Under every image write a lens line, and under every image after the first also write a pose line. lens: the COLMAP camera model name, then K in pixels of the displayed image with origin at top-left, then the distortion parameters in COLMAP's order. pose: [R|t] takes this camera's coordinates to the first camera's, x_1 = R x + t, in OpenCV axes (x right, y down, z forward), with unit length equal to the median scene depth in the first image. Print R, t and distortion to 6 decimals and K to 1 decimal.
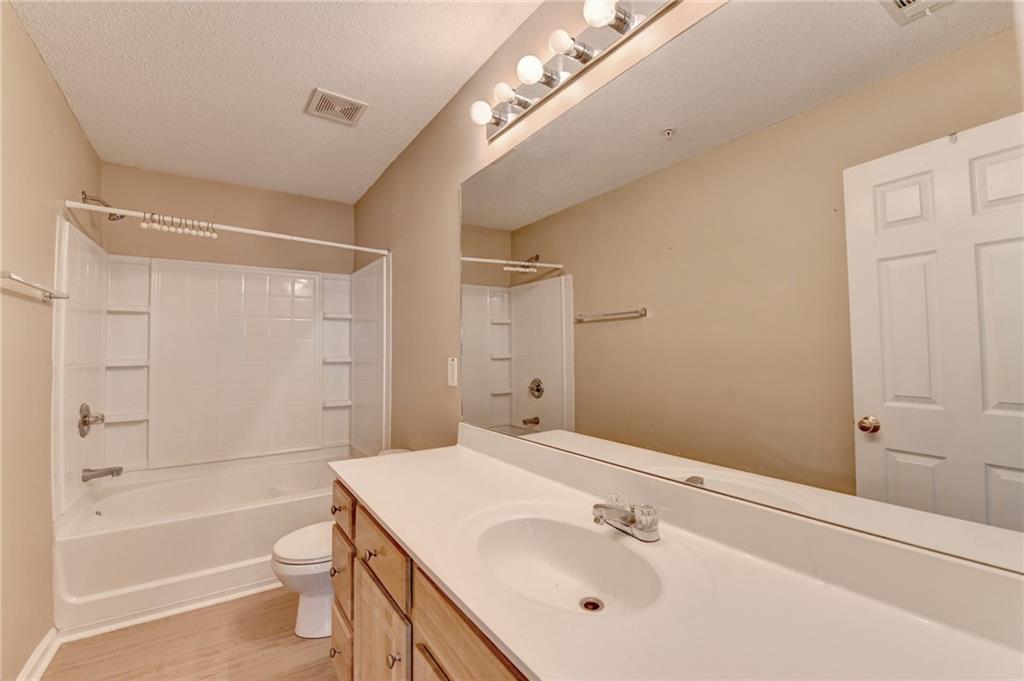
lens RADIAL K [[412.7, 0, 504.7], [0, 412.7, 340.4], [0, 0, 1]] dist [-0.018645, -0.001745]
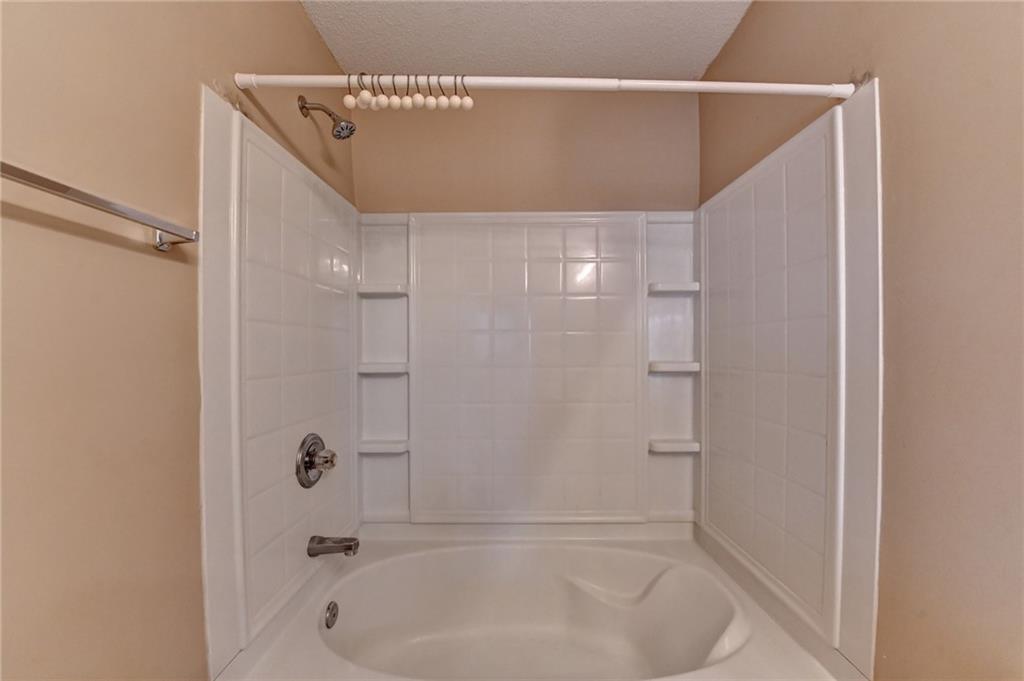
lens RADIAL K [[412.7, 0, 509.5], [0, 412.7, 349.3], [0, 0, 1]] dist [-0.018645, -0.001745]
pose [[0.813120, 0.004939, -0.582075, -0.369011], [0.011881, 0.999615, 0.025079, 0.009137], [0.581975, -0.027307, 0.812748, 0.590427]]
